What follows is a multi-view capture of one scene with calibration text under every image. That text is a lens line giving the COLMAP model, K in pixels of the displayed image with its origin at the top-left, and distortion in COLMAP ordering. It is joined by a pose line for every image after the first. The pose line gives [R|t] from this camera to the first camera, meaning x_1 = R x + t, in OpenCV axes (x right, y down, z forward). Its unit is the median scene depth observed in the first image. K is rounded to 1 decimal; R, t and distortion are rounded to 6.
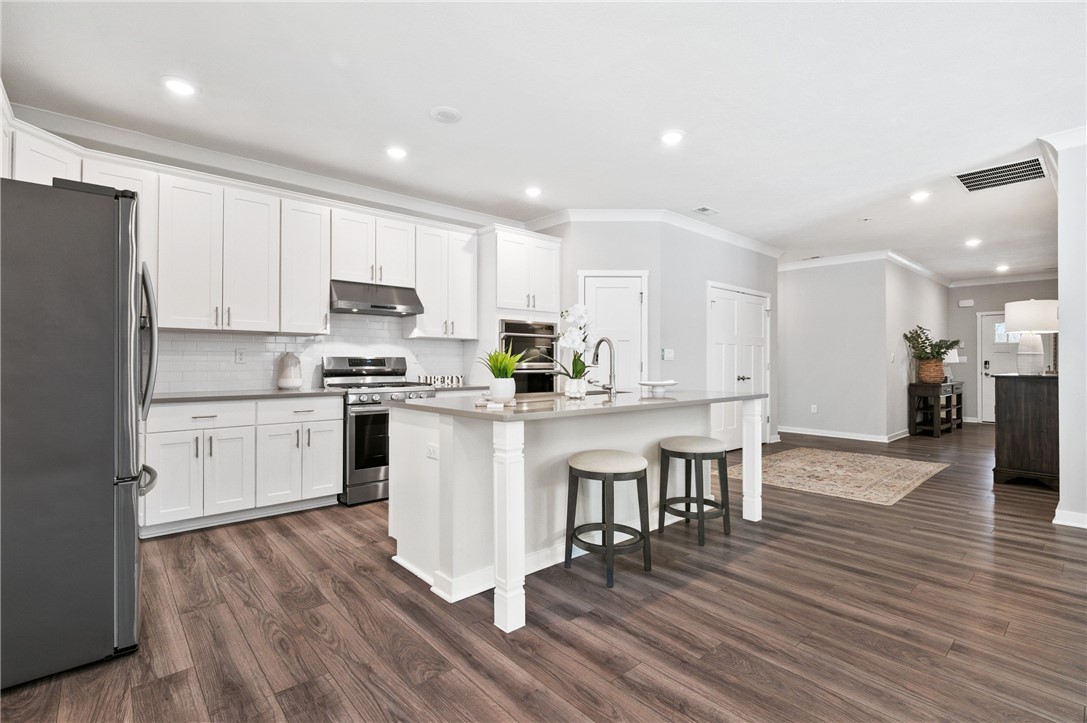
lens RADIAL K [[488.2, 0, 548.0], [0, 488.2, 371.1], [0, 0, 1]] dist [0.003370, 0.000911]
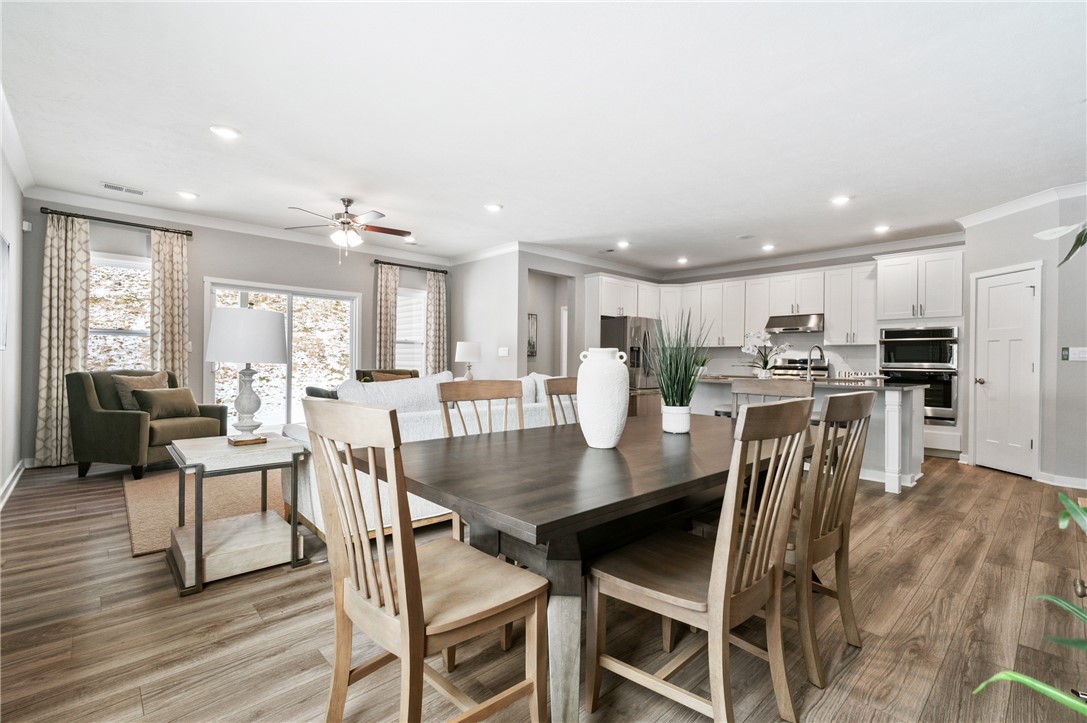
lens RADIAL K [[488.2, 0, 548.0], [0, 488.2, 362.2], [0, 0, 1]] dist [0.003370, 0.000911]
pose [[0.040522, 0.000264, -0.999179, 1.262304], [-0.032394, 0.999475, -0.001050, 0.012345], [0.998653, 0.032410, 0.040510, 0.091603]]
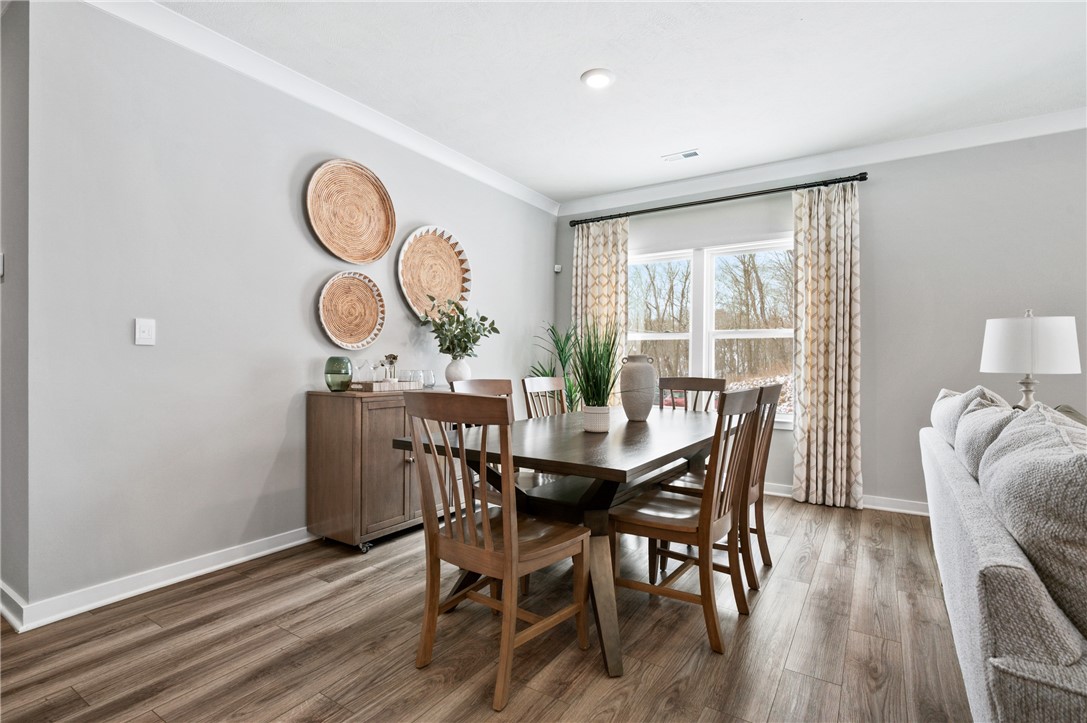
lens RADIAL K [[517.6, 0, 547.1], [0, 517.6, 365.9], [0, 0, 1]] dist [-0.001509, 0.001313]
pose [[-0.275040, -0.012188, 0.961356, 0.232591], [0.012139, 0.999796, 0.016148, -0.000160], [-0.961356, 0.016111, -0.274836, 0.453368]]
